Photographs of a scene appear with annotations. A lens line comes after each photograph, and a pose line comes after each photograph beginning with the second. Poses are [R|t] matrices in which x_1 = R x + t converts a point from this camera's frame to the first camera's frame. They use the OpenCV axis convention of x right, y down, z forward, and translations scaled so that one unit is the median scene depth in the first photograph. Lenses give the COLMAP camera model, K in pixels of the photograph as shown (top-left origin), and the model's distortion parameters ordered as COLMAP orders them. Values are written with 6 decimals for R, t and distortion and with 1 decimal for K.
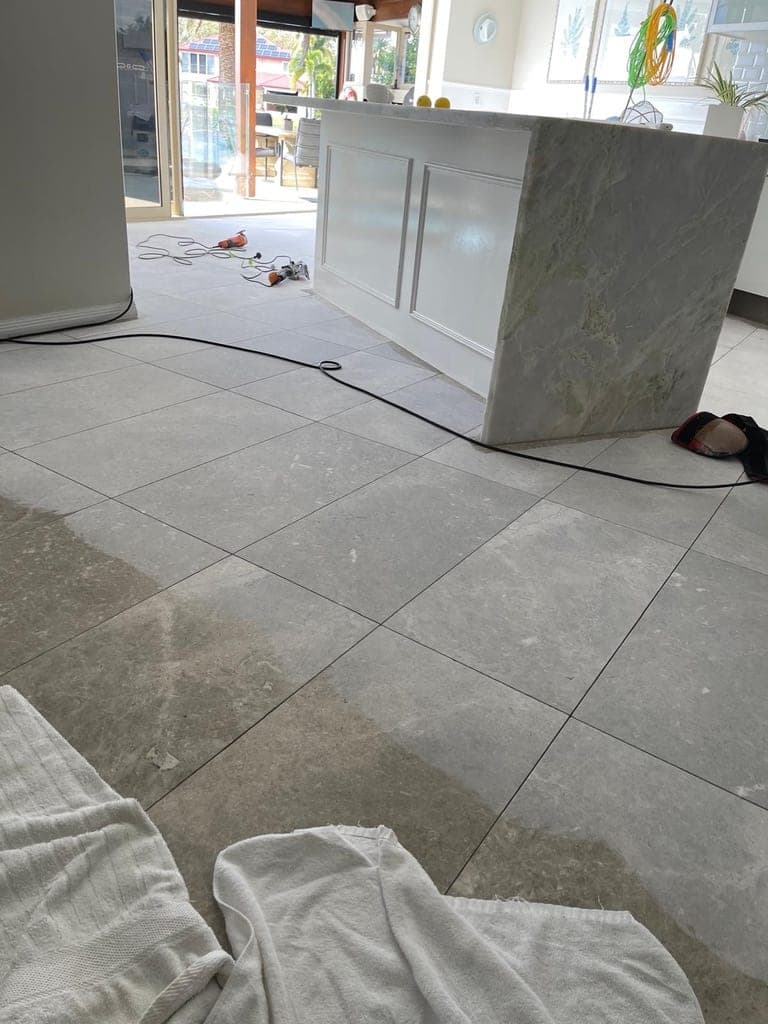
lens RADIAL K [[772.0, 0, 393.3], [0, 772.0, 514.9], [0, 0, 1]] dist [0.063424, -0.082375]
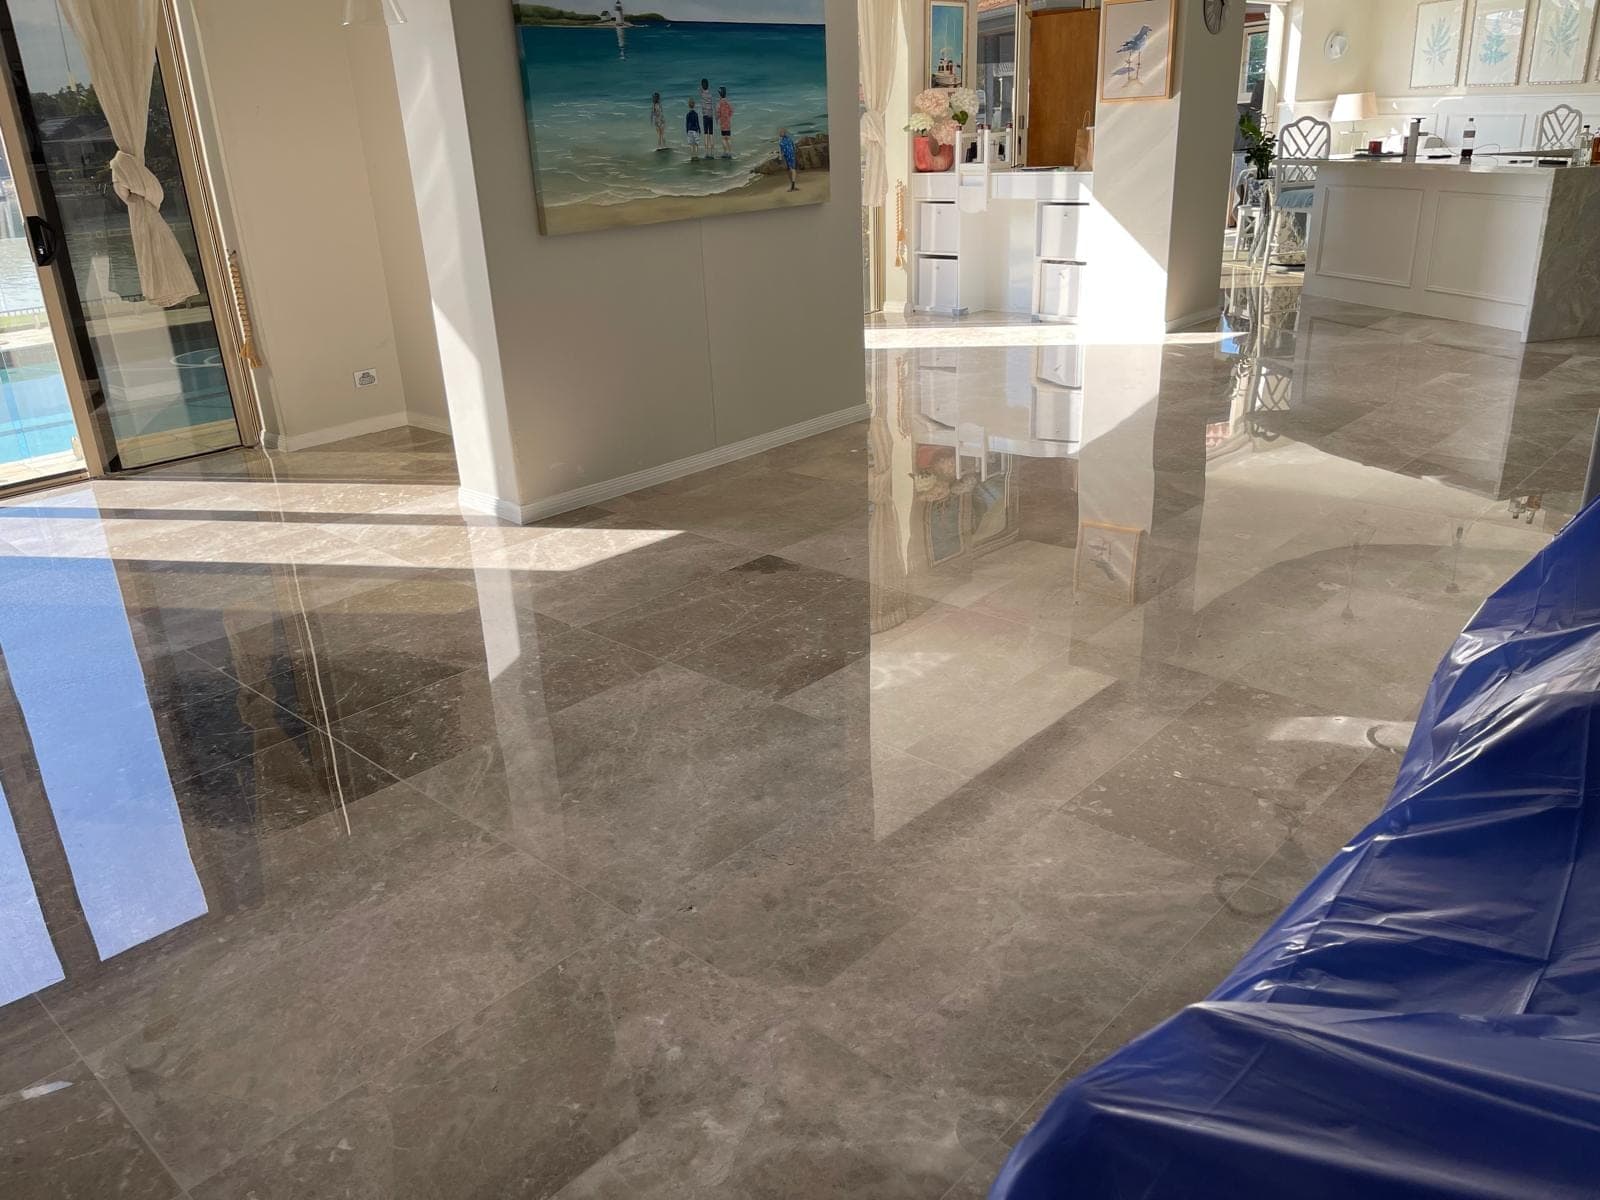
lens RADIAL K [[1206.2, 0, 804.1], [0, 1206.2, 609.9], [0, 0, 1]] dist [0.063424, -0.082375]
pose [[0.979298, -0.066206, -0.191293, -1.059452], [0.048151, 0.994066, -0.097542, 0.751001], [0.196616, 0.086311, 0.976674, -2.109216]]
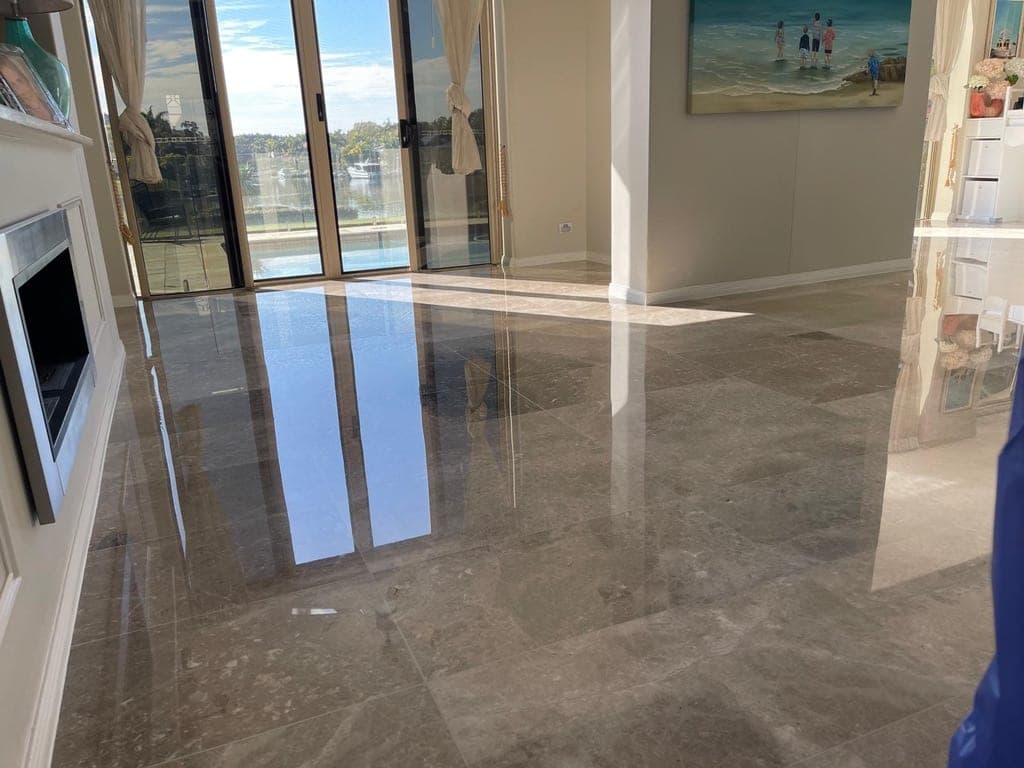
lens RADIAL K [[772.0, 0, 507.6], [0, 772.0, 393.6], [0, 0, 1]] dist [0.063424, -0.082375]
pose [[0.828824, 0.039818, -0.558090, -1.085031], [-0.143056, 0.979391, -0.142577, 0.932035], [0.540912, 0.198009, 0.817439, -1.991462]]
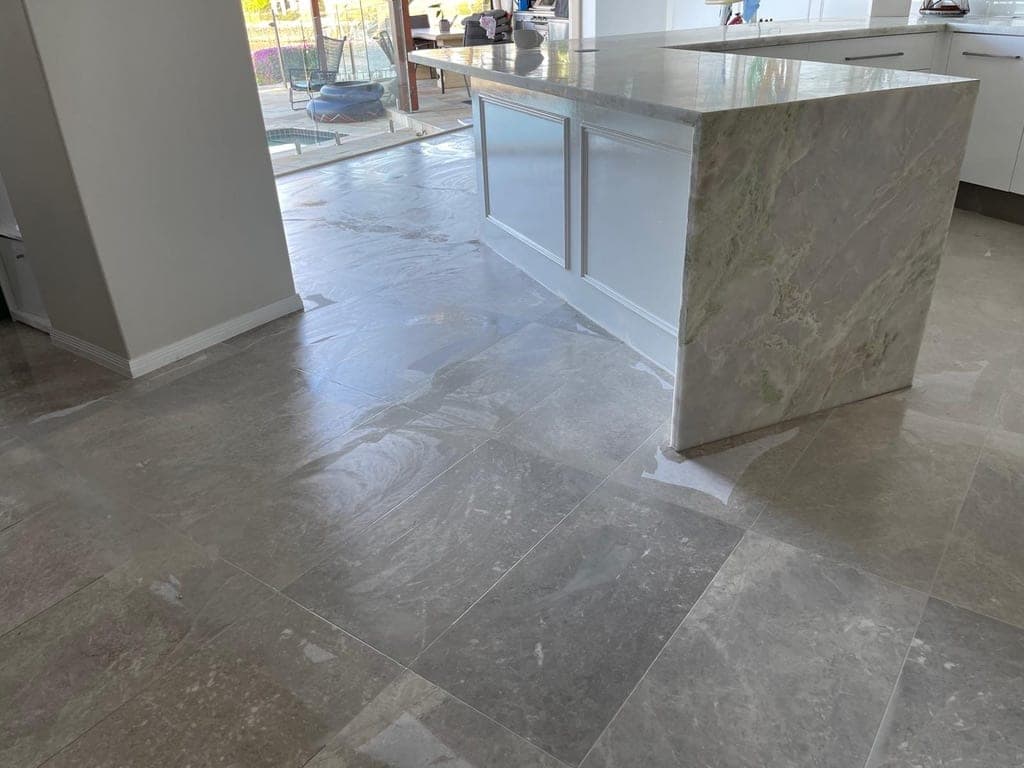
lens RADIAL K [[772.0, 0, 512.9], [0, 772.0, 391.9], [0, 0, 1]] dist [0.063424, -0.082375]
pose [[0.989984, -0.097882, -0.101742, 0.030081], [0.099348, 0.995008, 0.009438, -0.200291], [0.100310, -0.019451, 0.994766, 0.083495]]
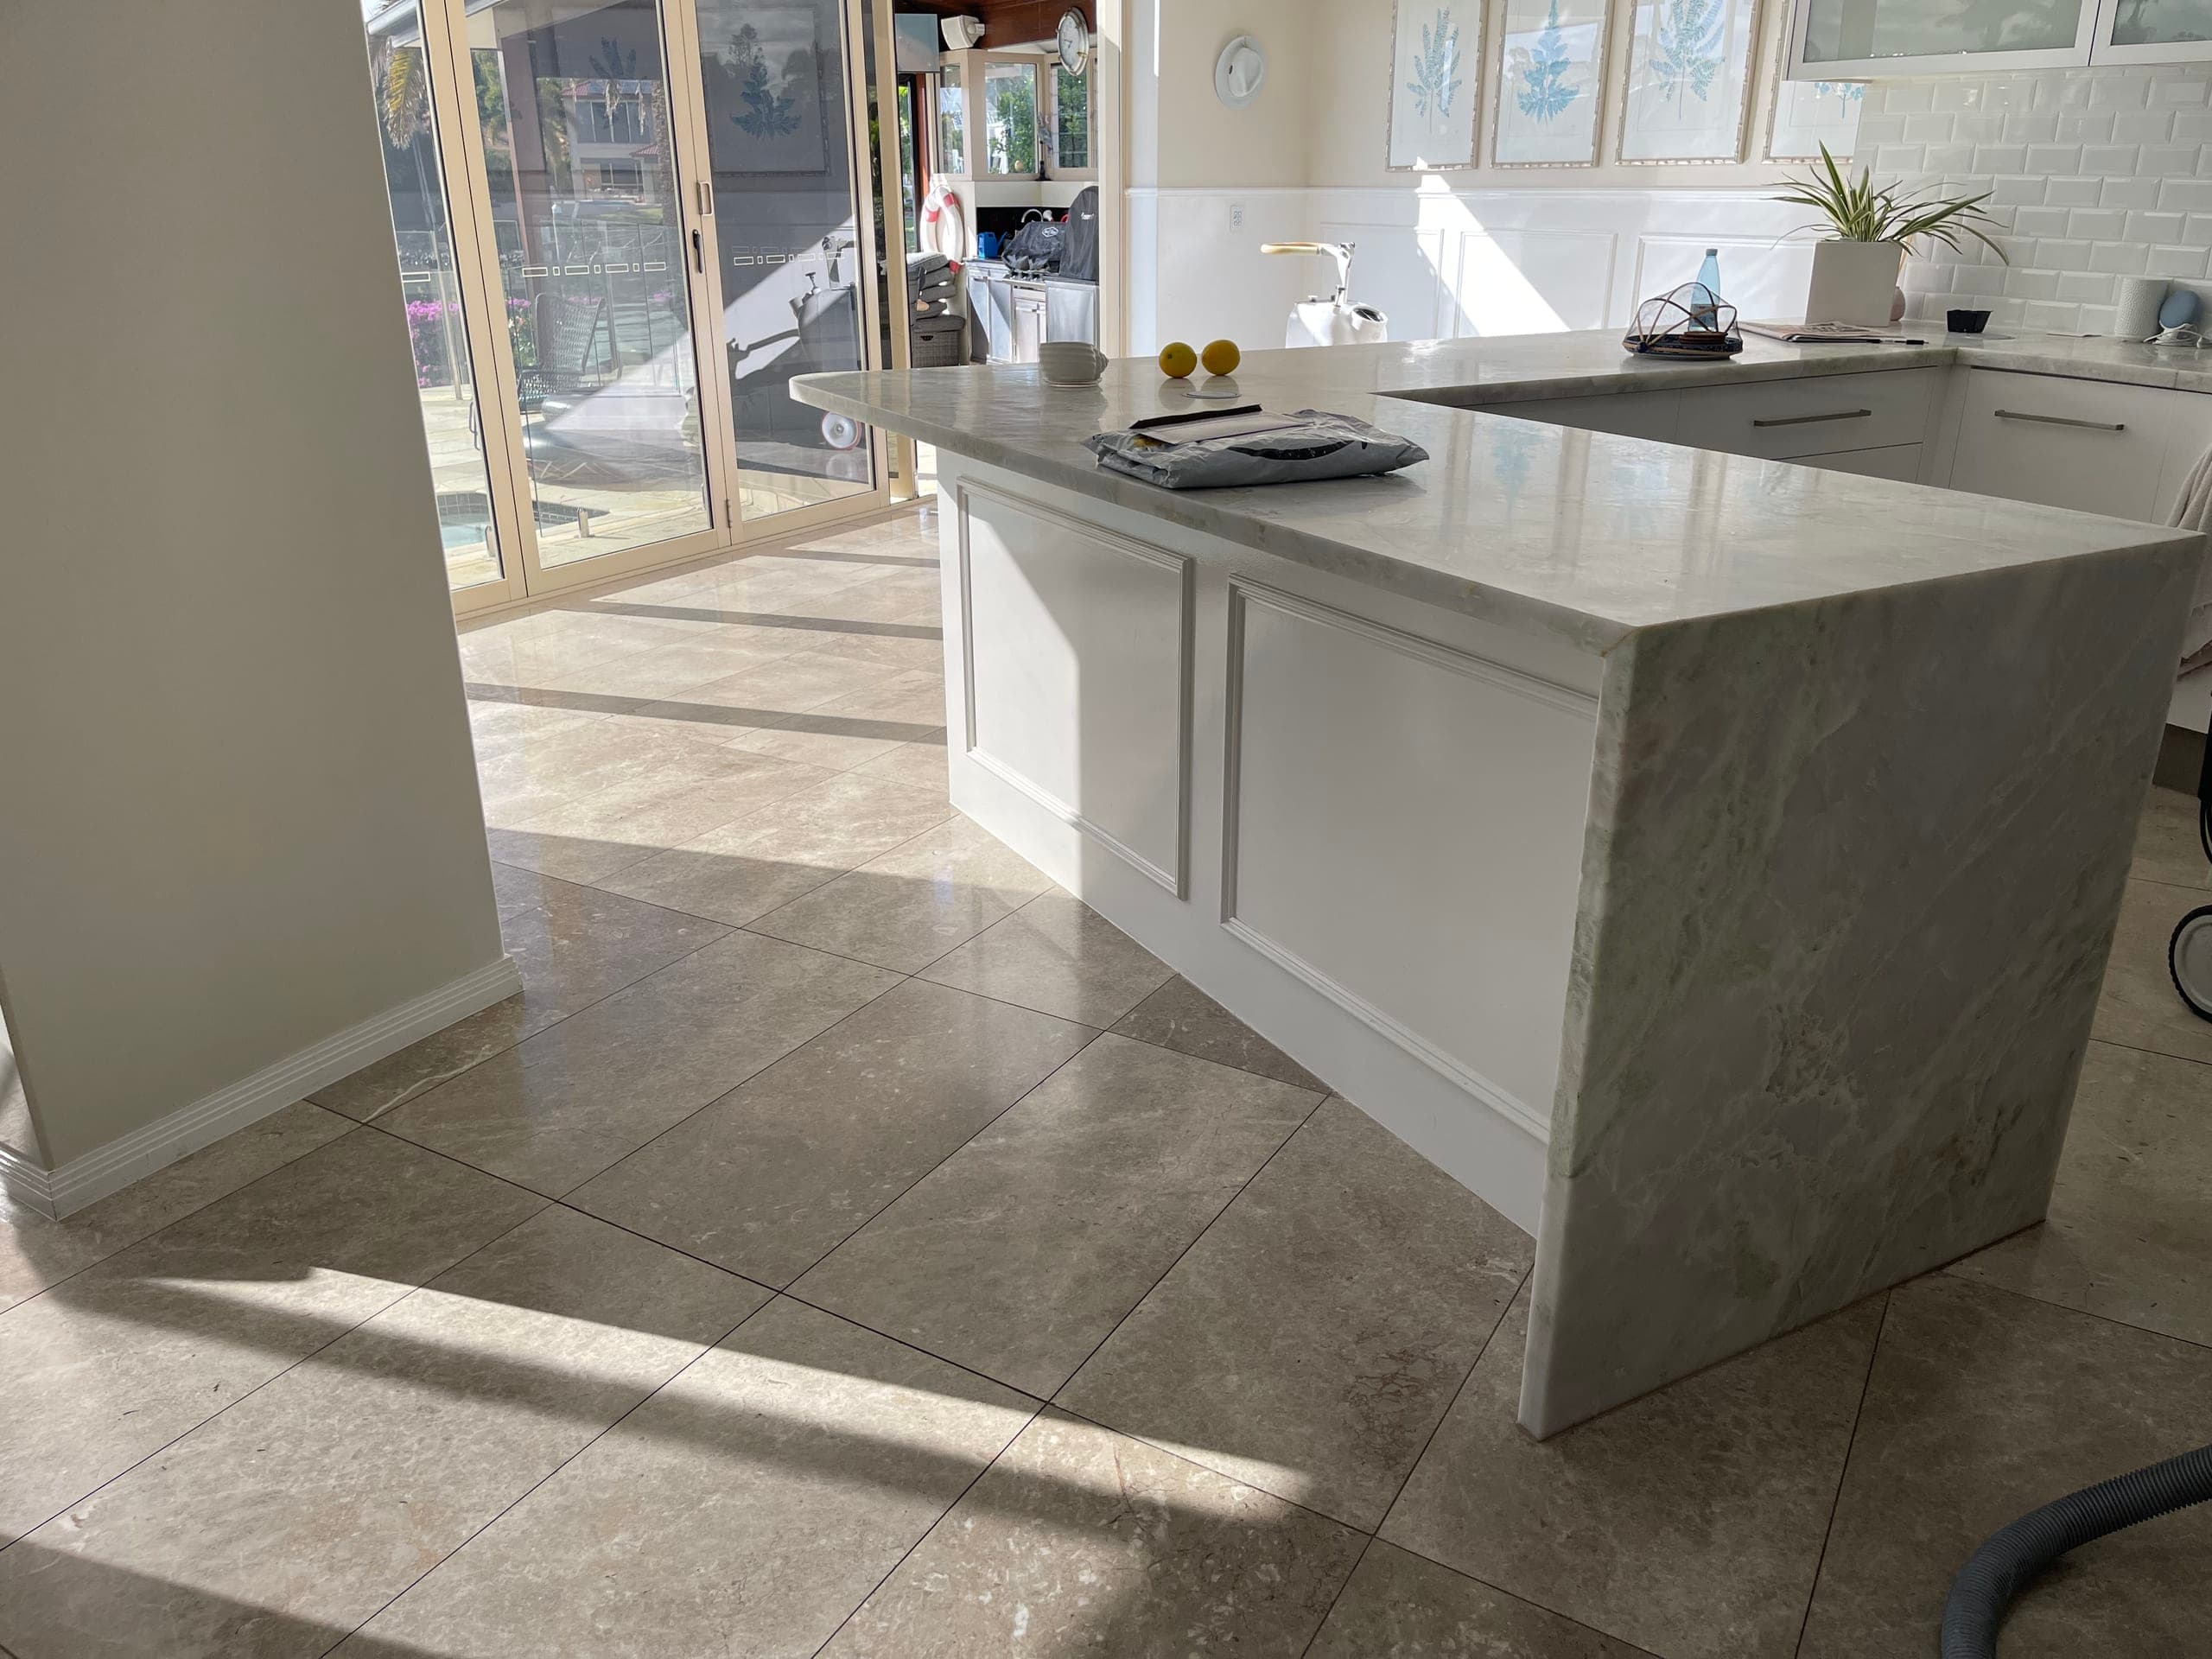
lens RADIAL K [[1667.5, 0, 1118.2], [0, 1667.5, 836.1], [0, 0, 1]] dist [0.063424, -0.082375]
pose [[0.994283, -0.105558, 0.016095, -0.056572], [0.106619, 0.989688, -0.095654, -0.329585], [-0.005832, 0.096824, 0.995284, 0.232361]]
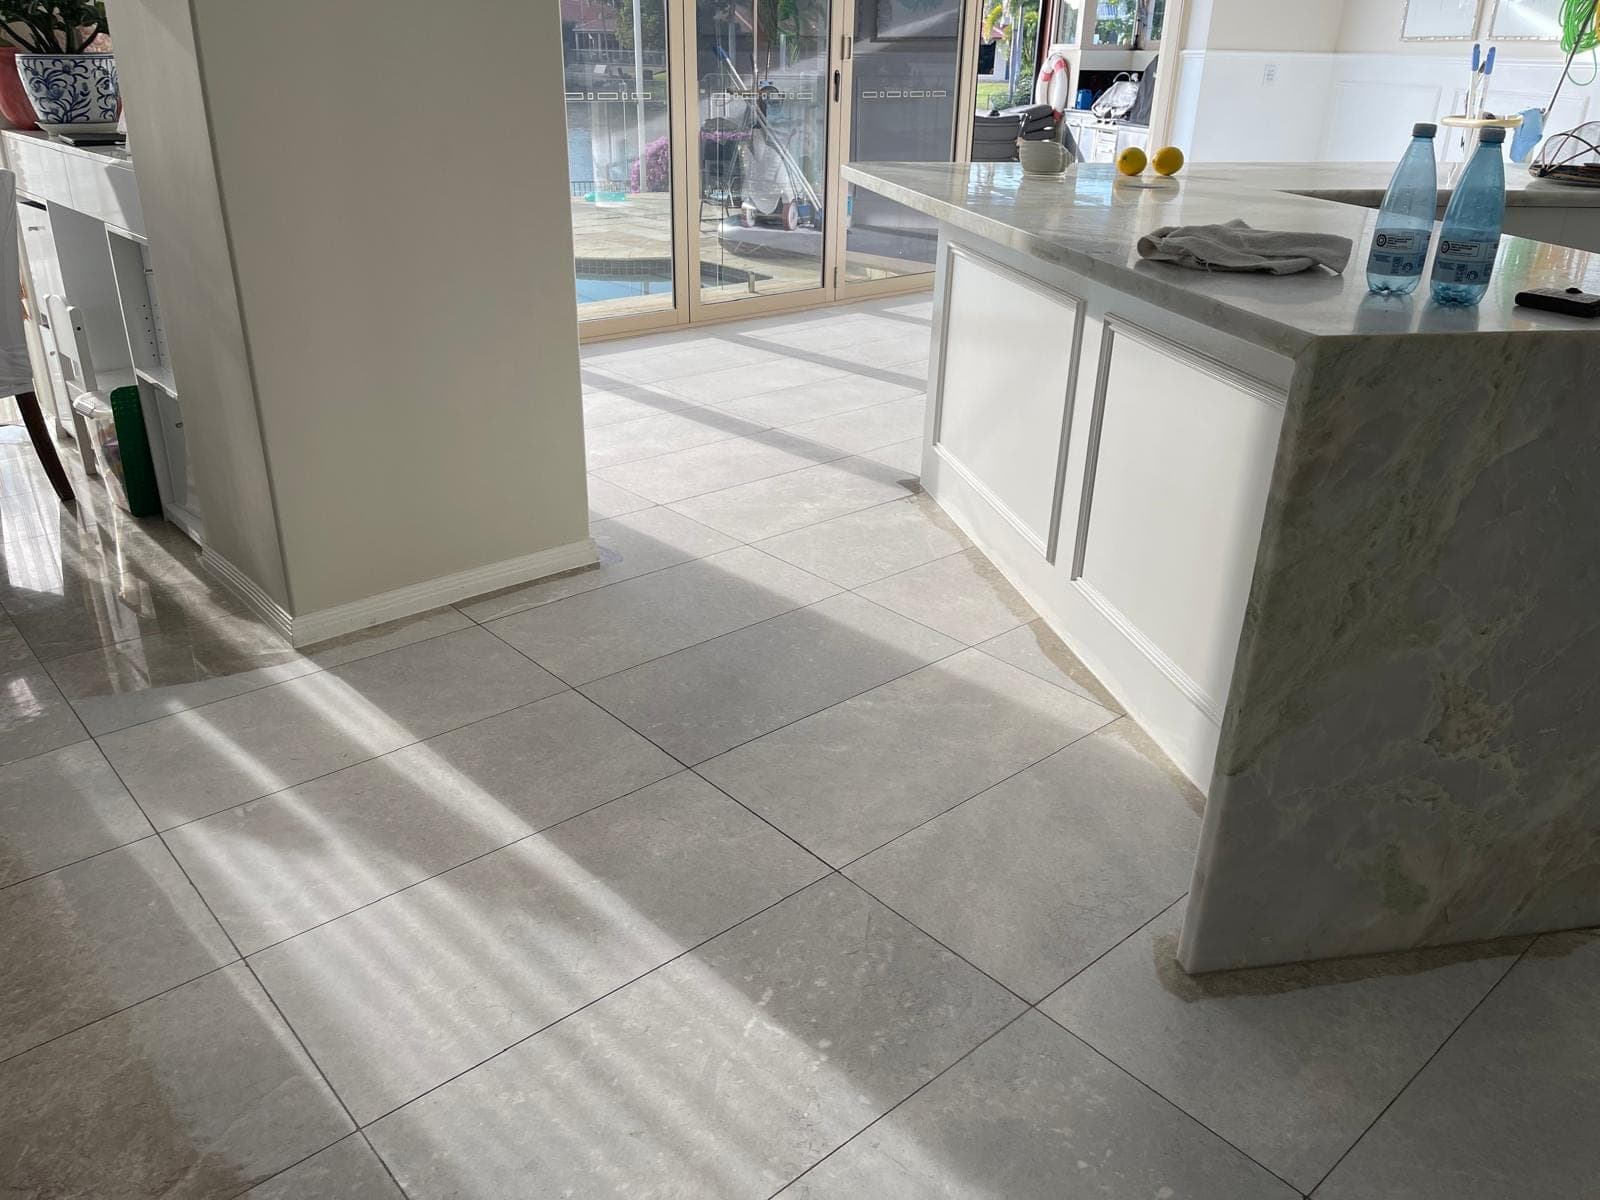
lens RADIAL K [[1206.2, 0, 785.6], [0, 1206.2, 601.7], [0, 0, 1]] dist [0.063424, -0.082375]
pose [[0.962135, 0.039124, -0.269752, 0.081622], [-0.056201, 0.996855, -0.055873, -0.273872], [0.266717, 0.068918, 0.961308, 0.246358]]
